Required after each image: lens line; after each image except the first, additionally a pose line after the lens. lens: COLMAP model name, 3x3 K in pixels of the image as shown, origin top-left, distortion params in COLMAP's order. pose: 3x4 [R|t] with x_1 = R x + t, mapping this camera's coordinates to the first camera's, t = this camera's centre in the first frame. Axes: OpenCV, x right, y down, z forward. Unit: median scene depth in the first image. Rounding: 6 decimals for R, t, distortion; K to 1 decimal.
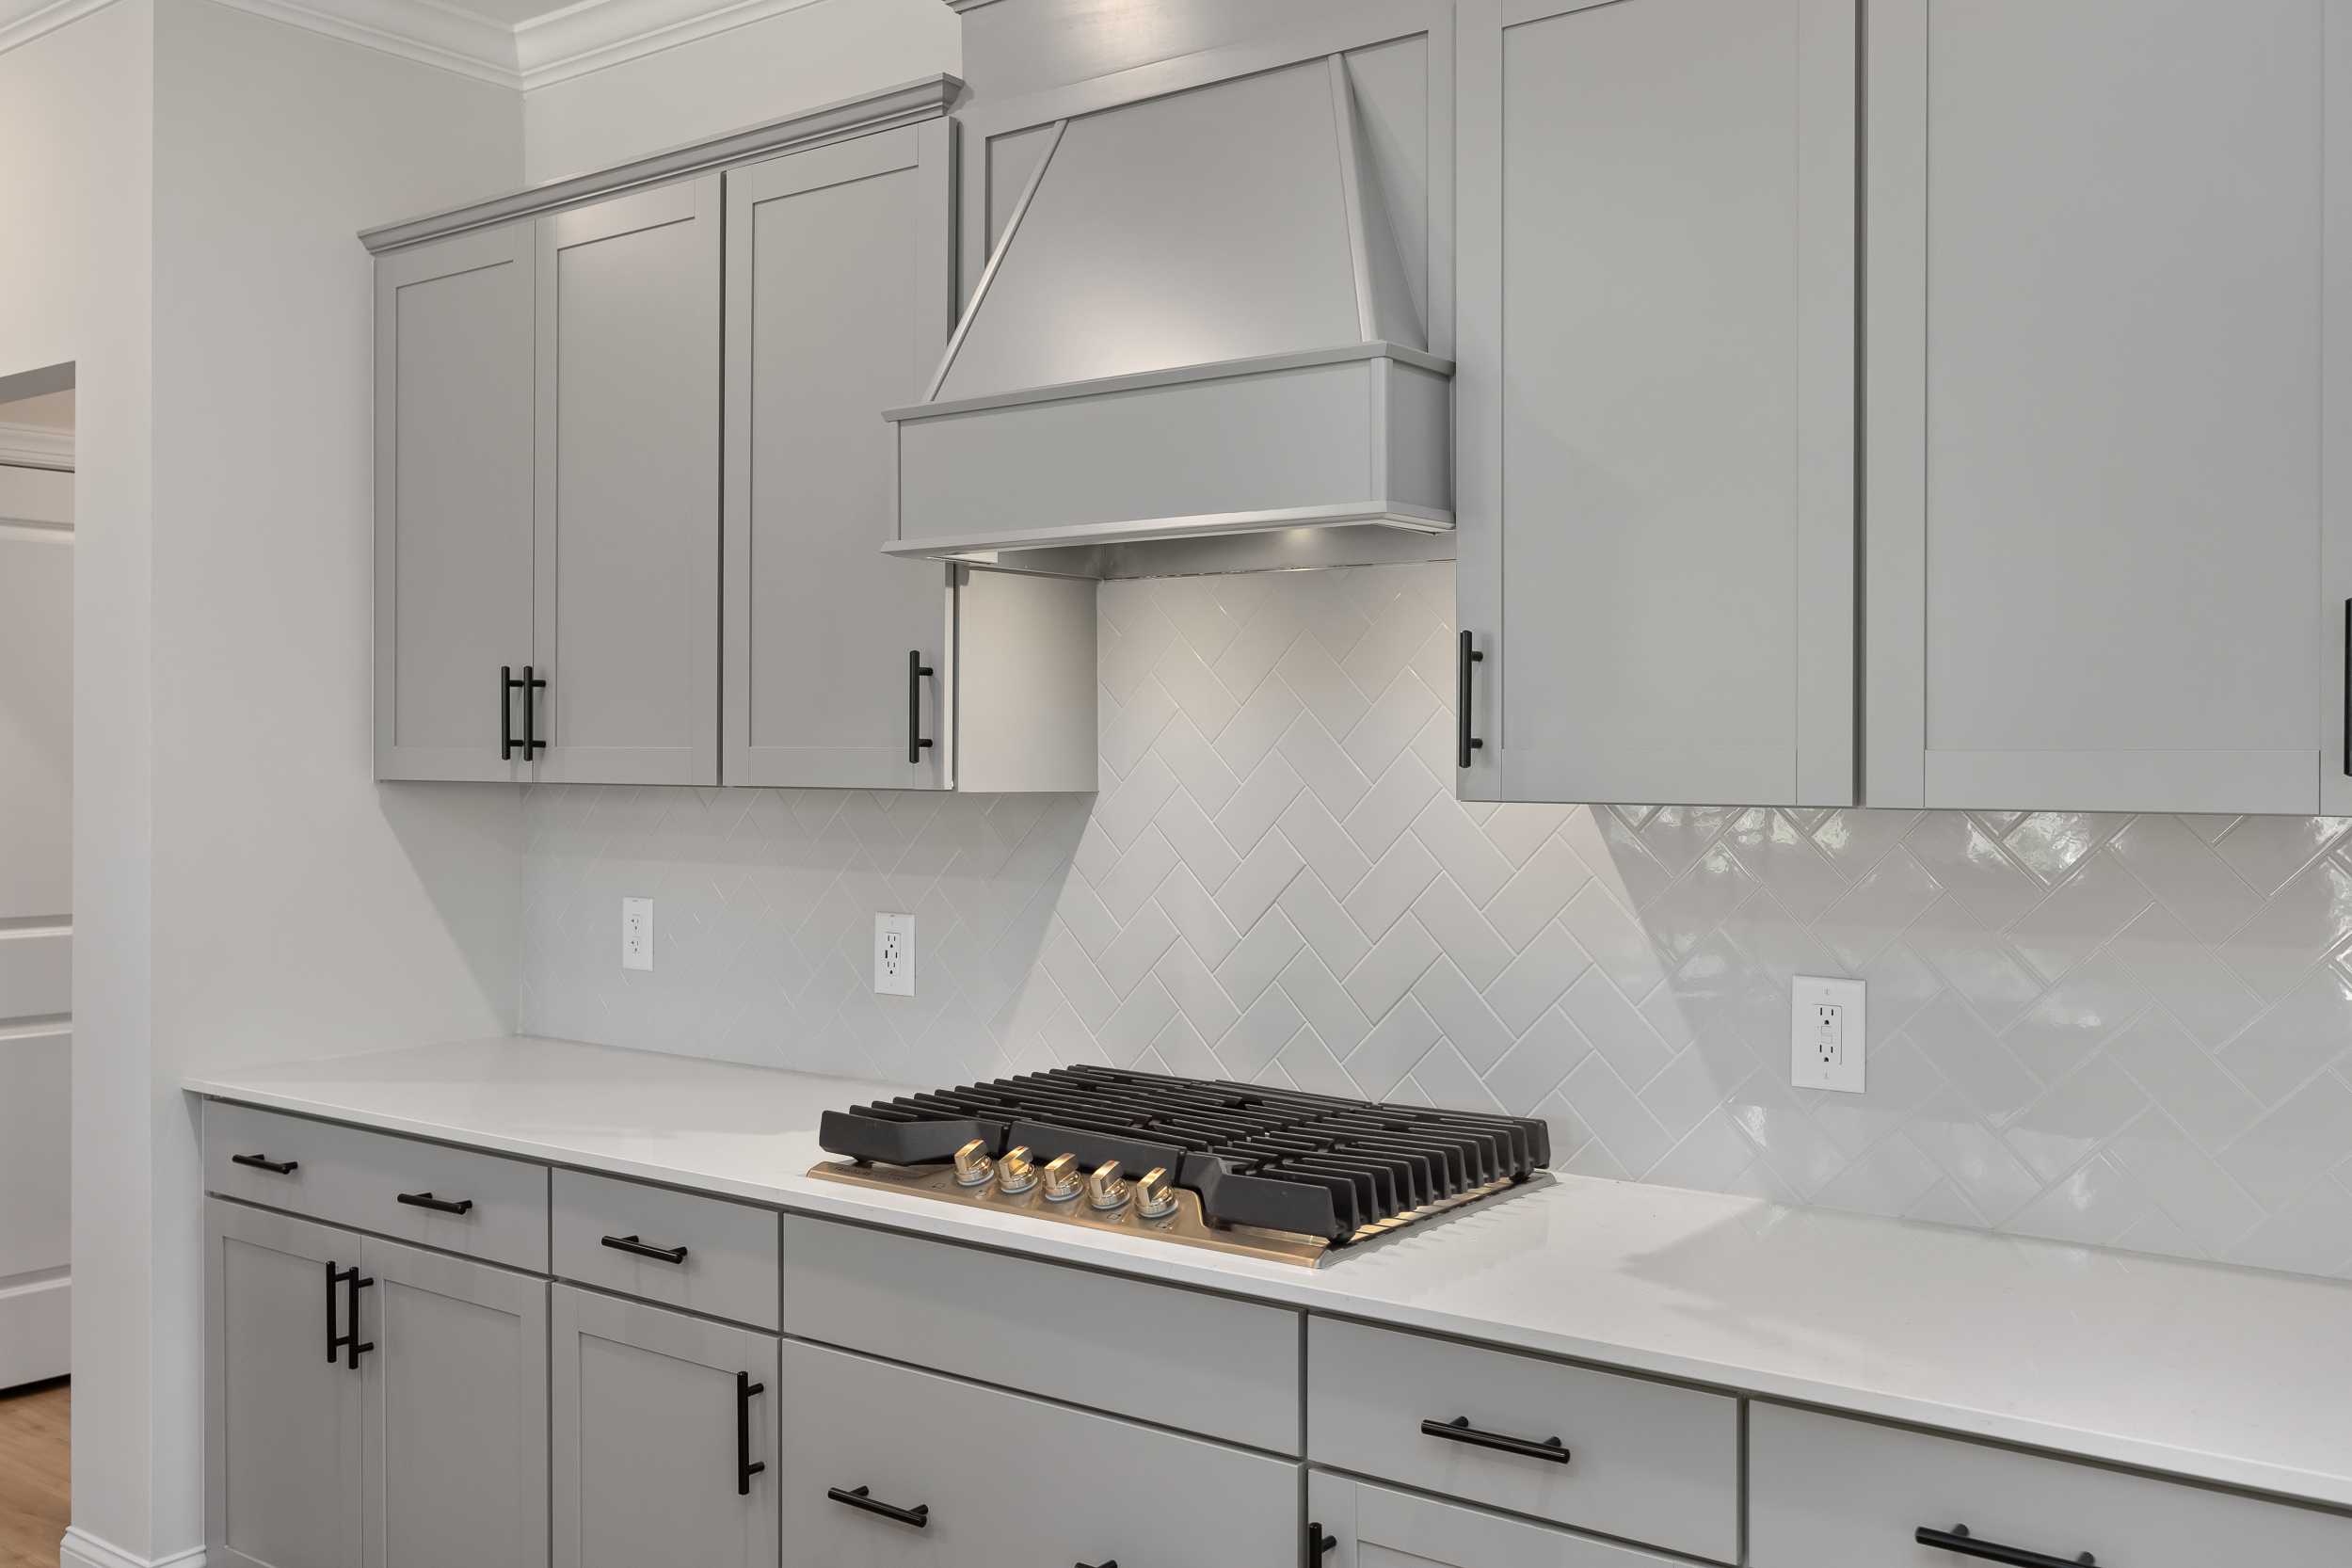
lens RADIAL K [[2043.1, 0, 1167.3], [0, 2043.1, 822.1], [0, 0, 1]] dist [-0.009755, -0.006871]
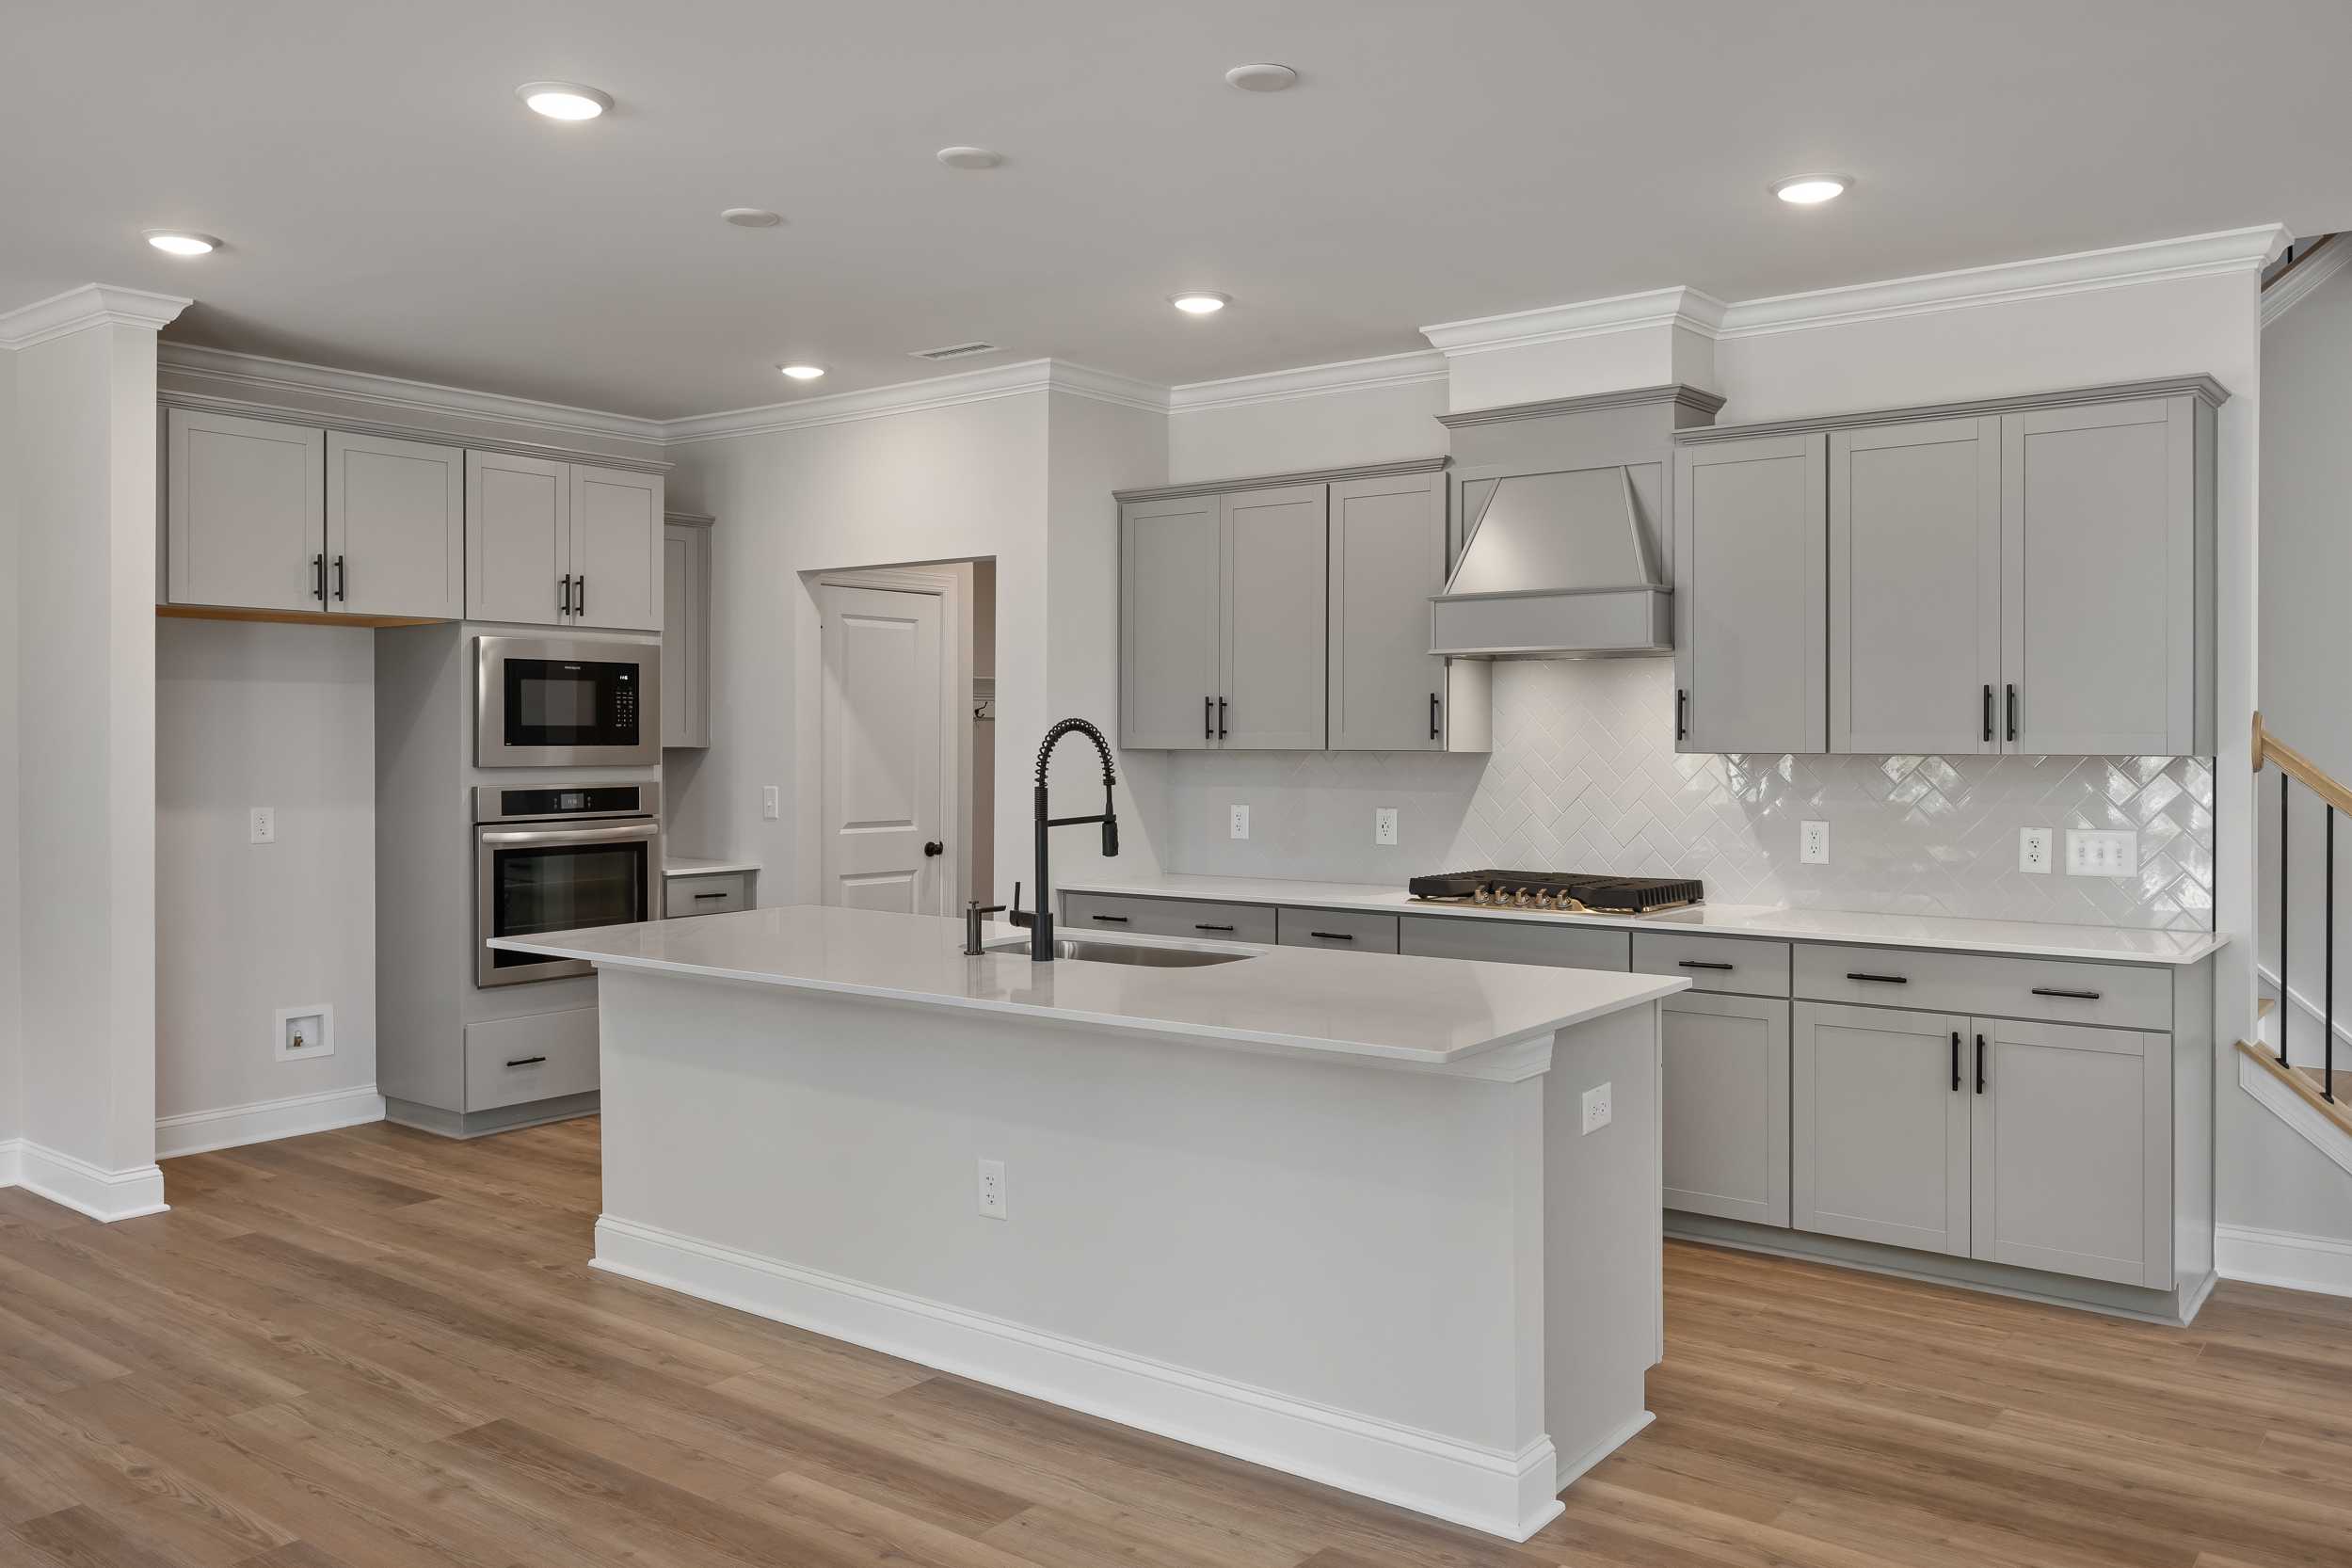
lens RADIAL K [[1660.3, 0, 1187.8], [0, 1660.3, 803.7], [0, 0, 1]] dist [-0.024559, 0.000026]
pose [[0.999498, -0.000072, -0.031670, -0.350220], [0.000235, 0.999987, 0.005138, 0.036746], [0.031669, -0.005143, 0.999485, -0.973062]]
